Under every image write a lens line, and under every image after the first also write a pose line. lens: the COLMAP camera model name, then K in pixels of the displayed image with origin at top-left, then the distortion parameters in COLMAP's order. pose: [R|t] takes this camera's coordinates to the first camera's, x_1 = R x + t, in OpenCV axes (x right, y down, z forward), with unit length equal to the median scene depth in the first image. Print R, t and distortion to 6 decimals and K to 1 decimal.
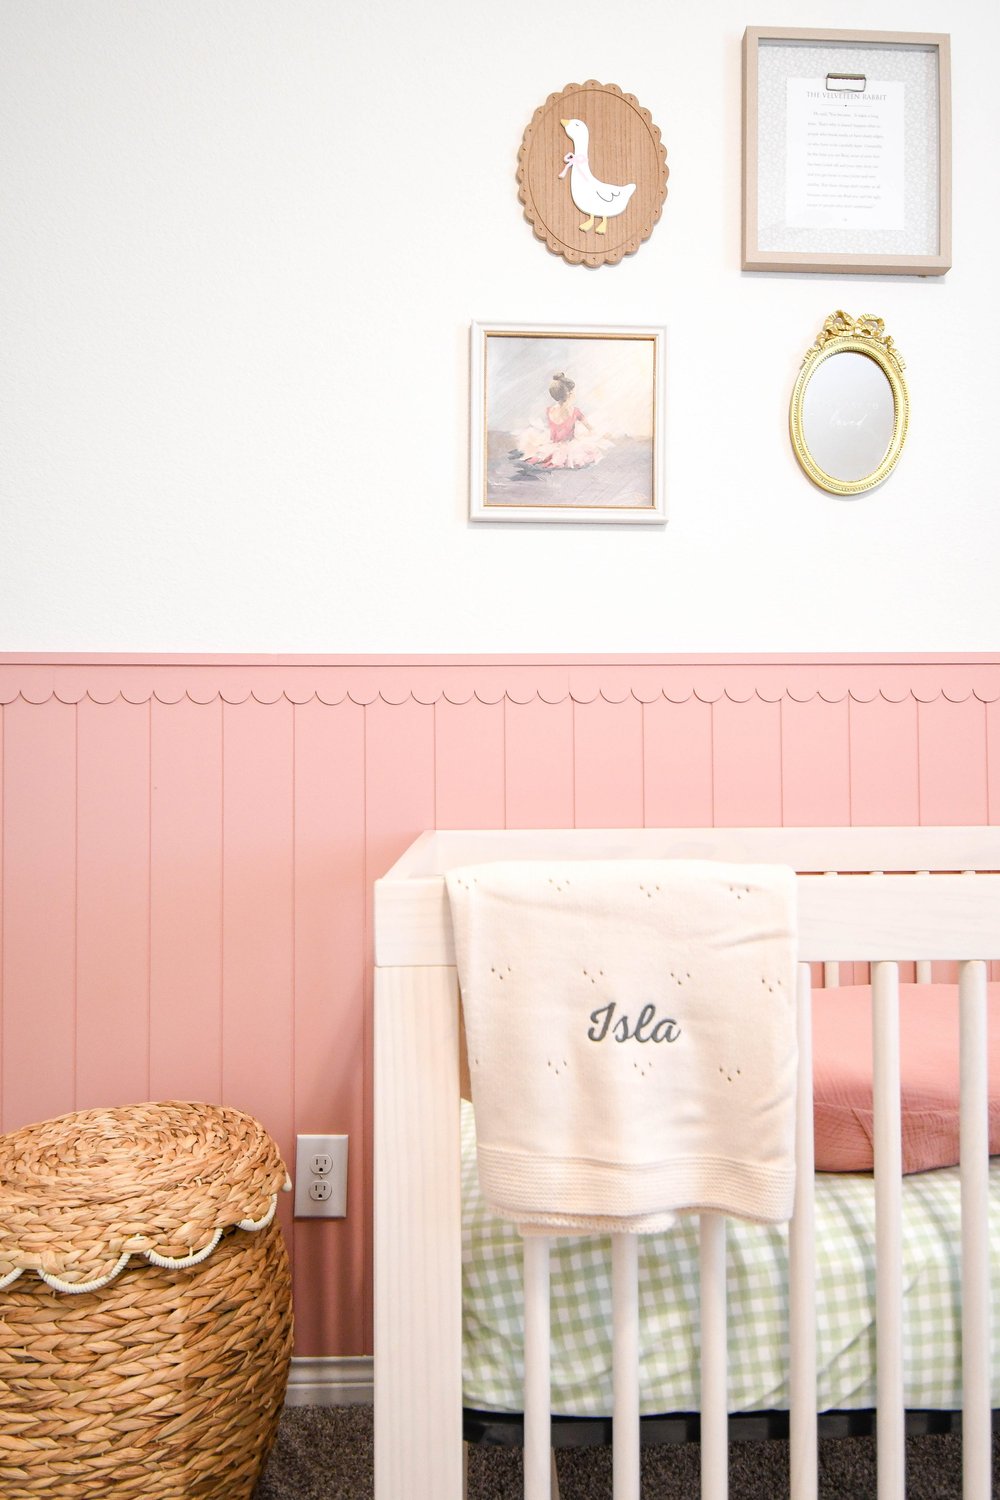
lens RADIAL K [[997.6, 0, 506.7], [0, 997.6, 757.9], [0, 0, 1]] dist [0.023717, -0.030939]
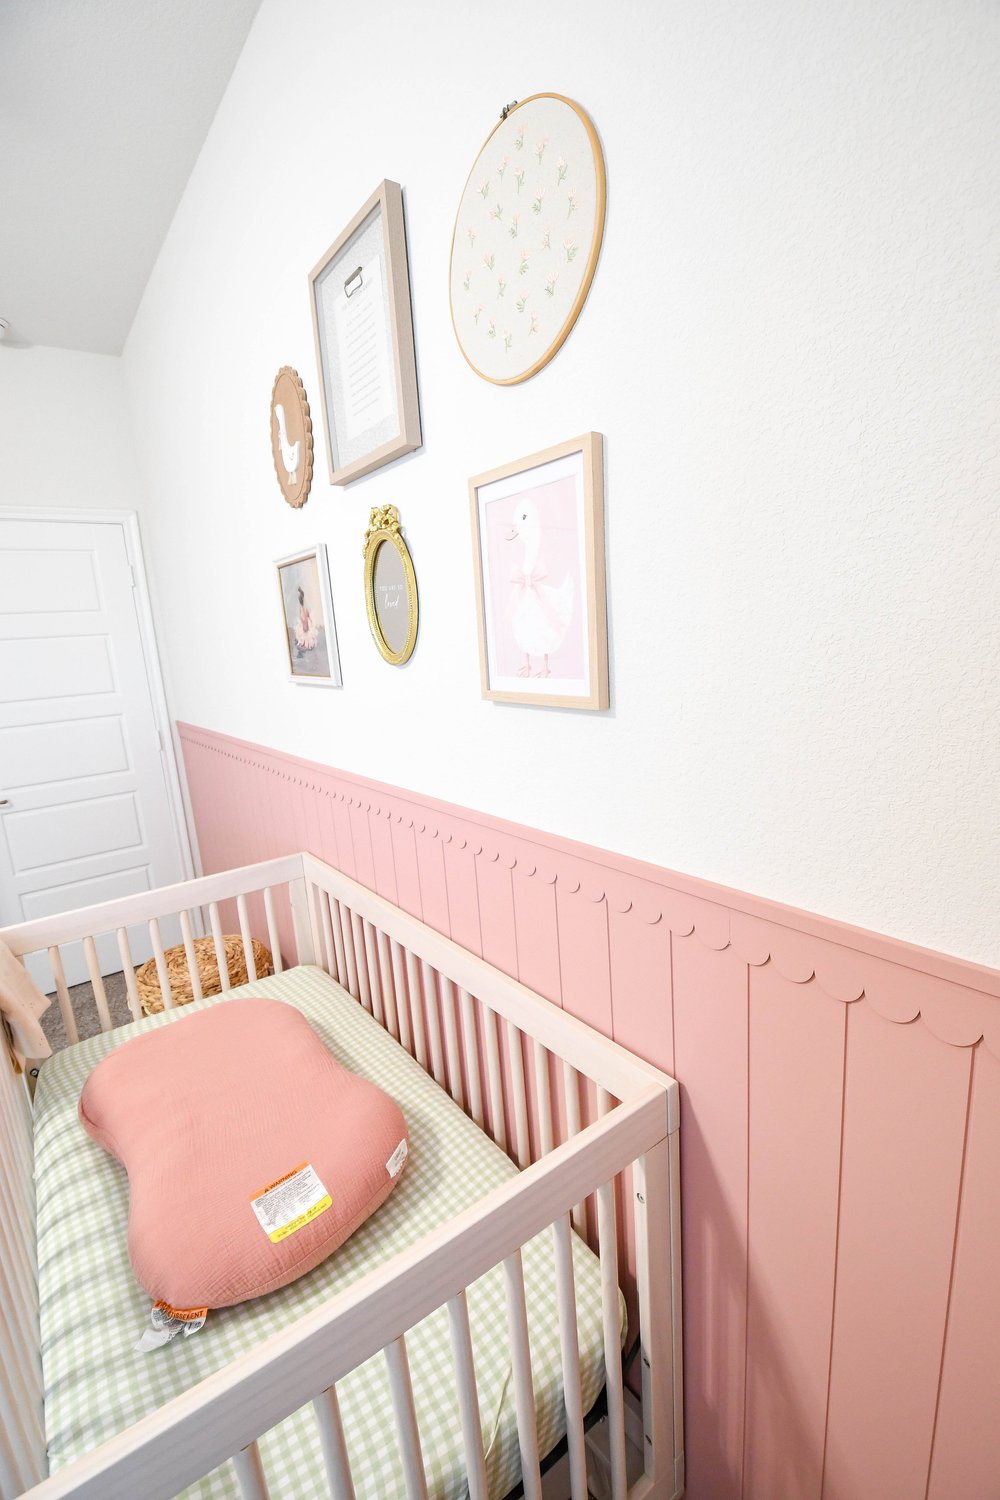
lens RADIAL K [[662.0, 0, 511.6], [0, 662.0, 759.6], [0, 0, 1]] dist [0.006951, -0.024125]
pose [[0.570085, 0.121686, -0.812524, 1.094054], [0.080802, 0.975872, 0.202842, -0.305704], [0.817603, -0.181291, 0.546497, 0.664044]]
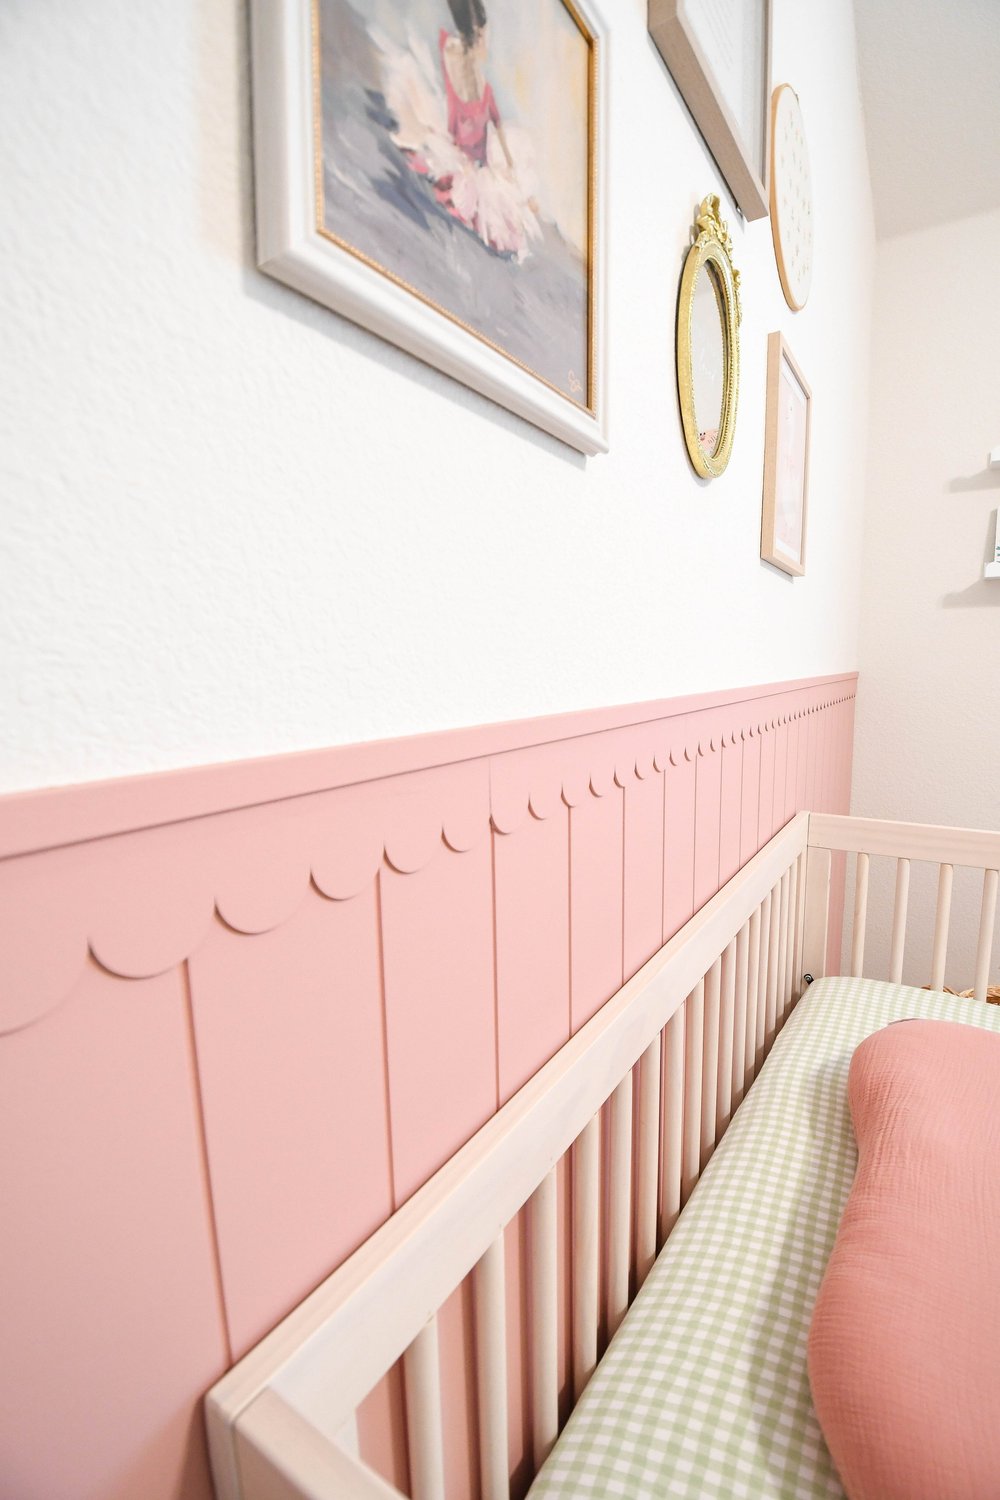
lens RADIAL K [[662.0, 0, 511.6], [0, 662.0, 759.6], [0, 0, 1]] dist [0.006951, -0.024125]
pose [[0.582768, -0.120309, 0.803684, -0.155520], [-0.003423, 0.988608, 0.150474, -0.132395], [-0.812631, -0.090443, 0.575717, 0.828120]]
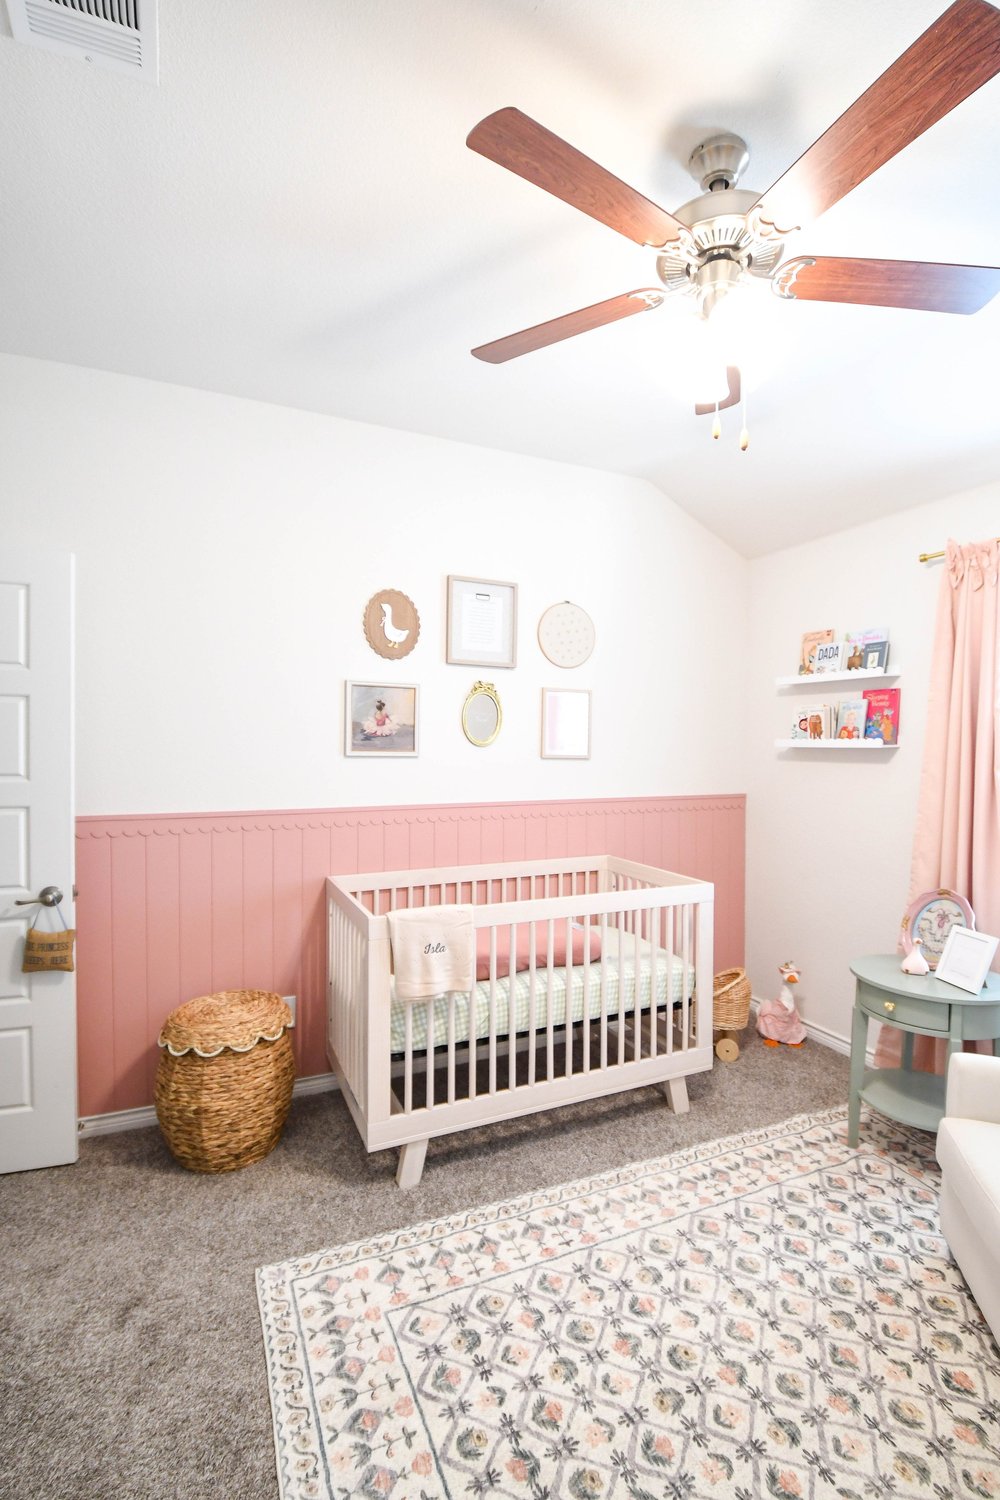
lens RADIAL K [[694.6, 0, 517.6], [0, 694.6, 760.2], [0, 0, 1]] dist [0.027910, -0.045319]
pose [[0.919199, 0.000167, 0.393794, -0.335771], [-0.016396, 0.999149, 0.037849, -0.301171], [-0.393453, -0.041247, 0.918419, -0.837028]]
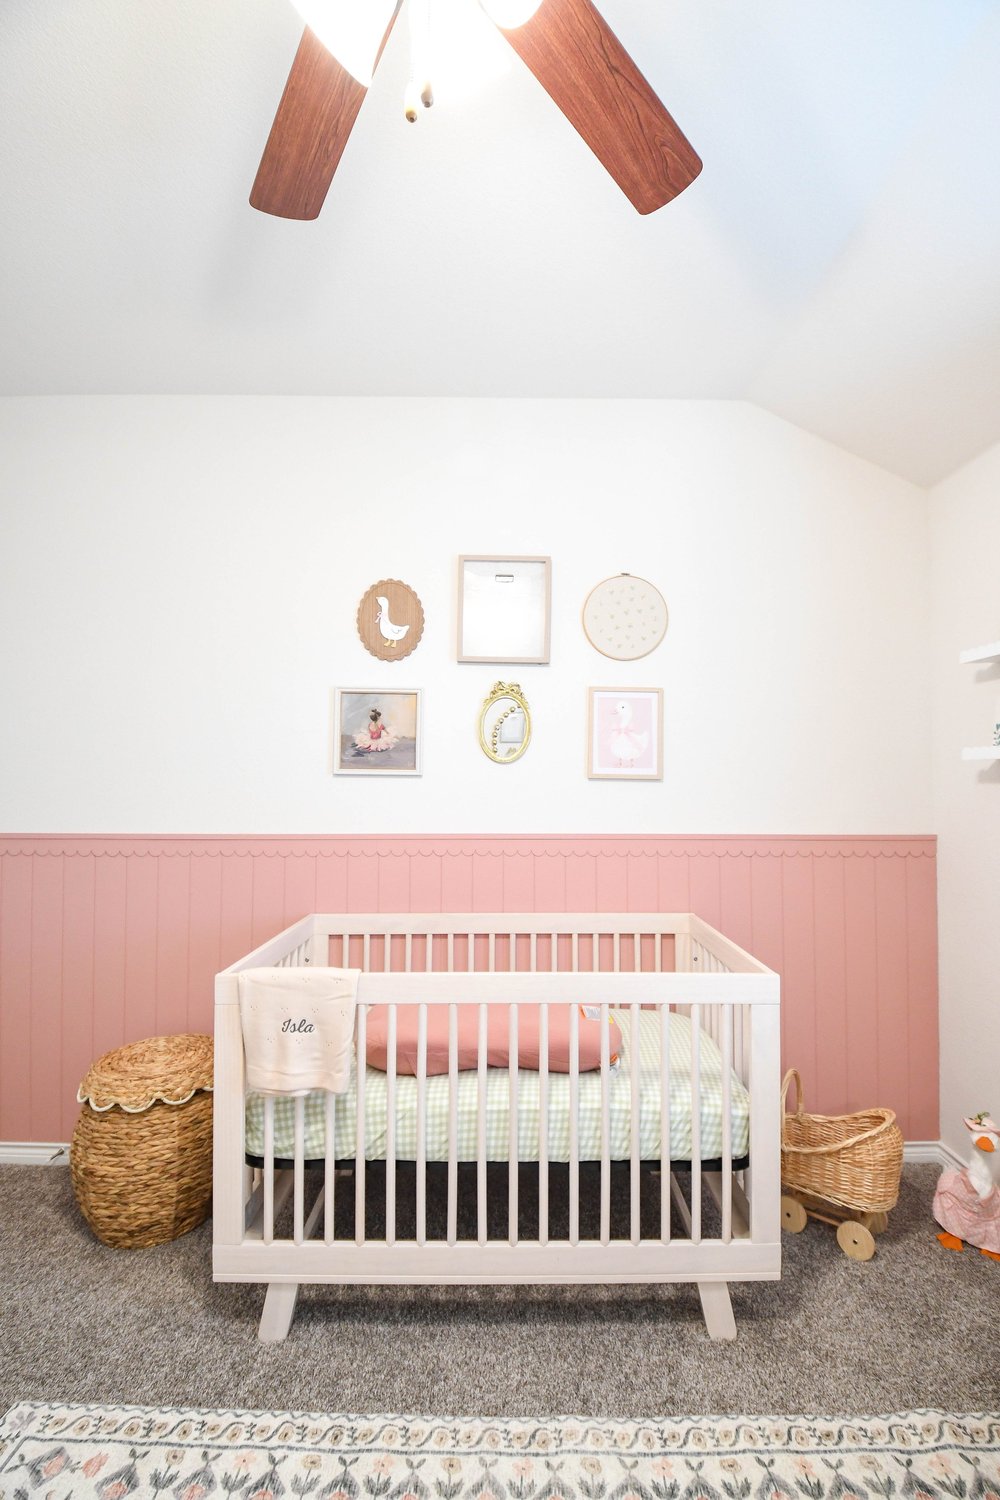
lens RADIAL K [[676.0, 0, 521.7], [0, 676.0, 753.3], [0, 0, 1]] dist [-0.022229, -0.004205]
pose [[0.999742, 0.005558, -0.022006, 0.417237], [-0.006095, 0.999683, -0.024431, -0.250239], [0.021863, 0.024559, 0.999459, -0.501313]]
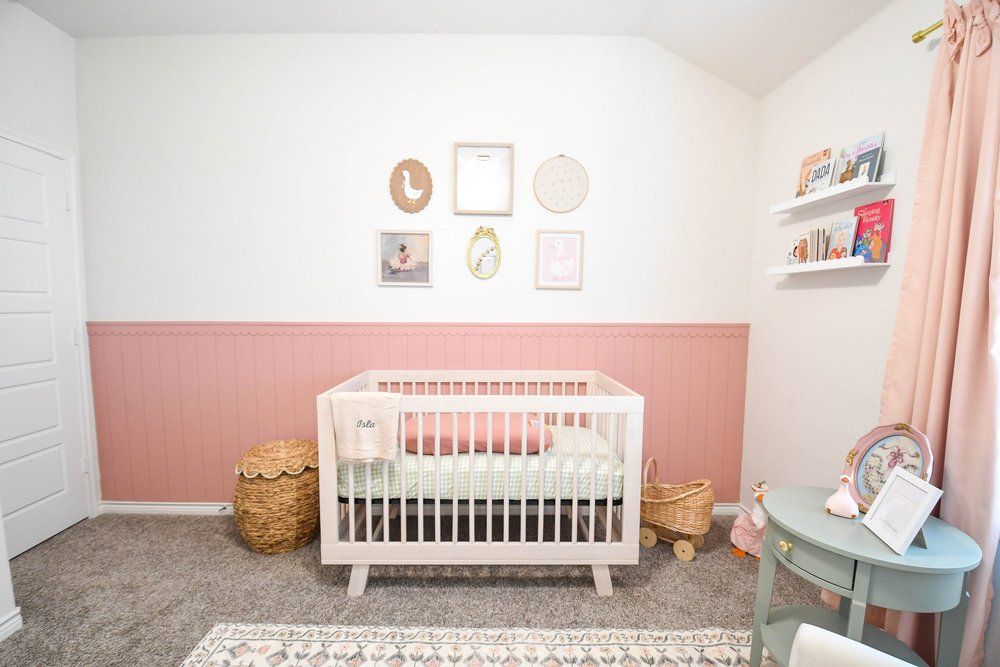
lens RADIAL K [[441.4, 0, 493.2], [0, 441.4, 346.5], [0, 0, 1]] dist [0.006951, -0.024125]
pose [[0.999658, 0.010938, -0.023774, 0.420186], [-0.008263, 0.993914, 0.109853, -0.195481], [0.024831, -0.109619, 0.993664, -0.604792]]
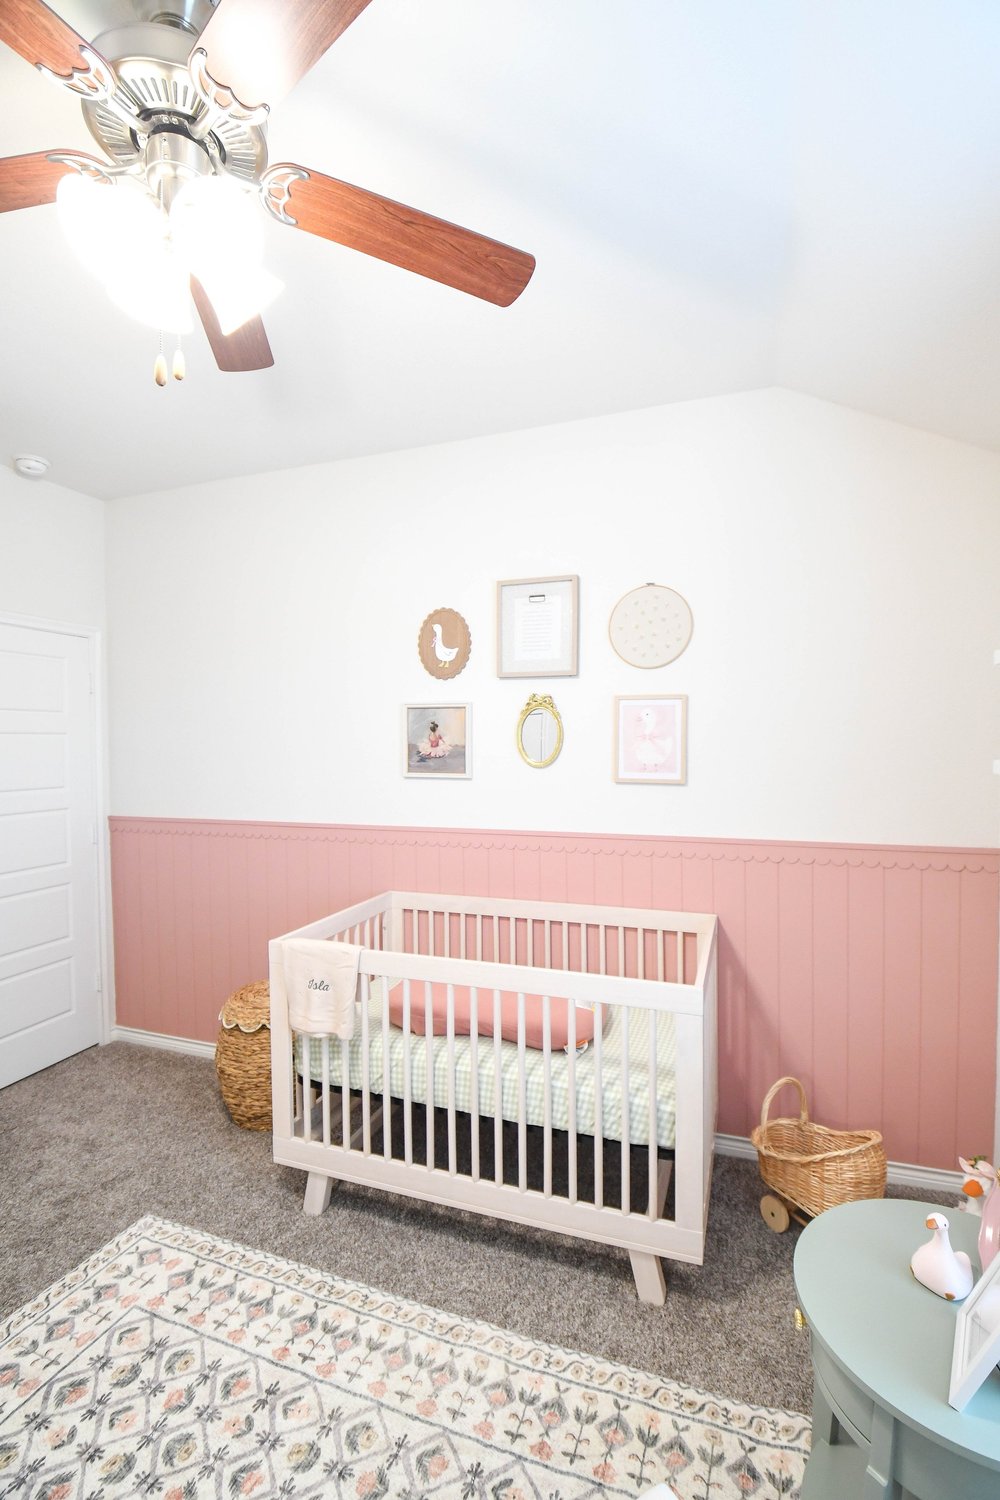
lens RADIAL K [[671.1, 0, 525.9], [0, 671.1, 750.4], [0, 0, 1]] dist [-0.012514, -0.010640]
pose [[0.932837, 0.001267, -0.360297, 0.914444], [0.012116, 0.999318, 0.034883, -0.366680], [0.360095, -0.036906, 0.932185, -0.556884]]
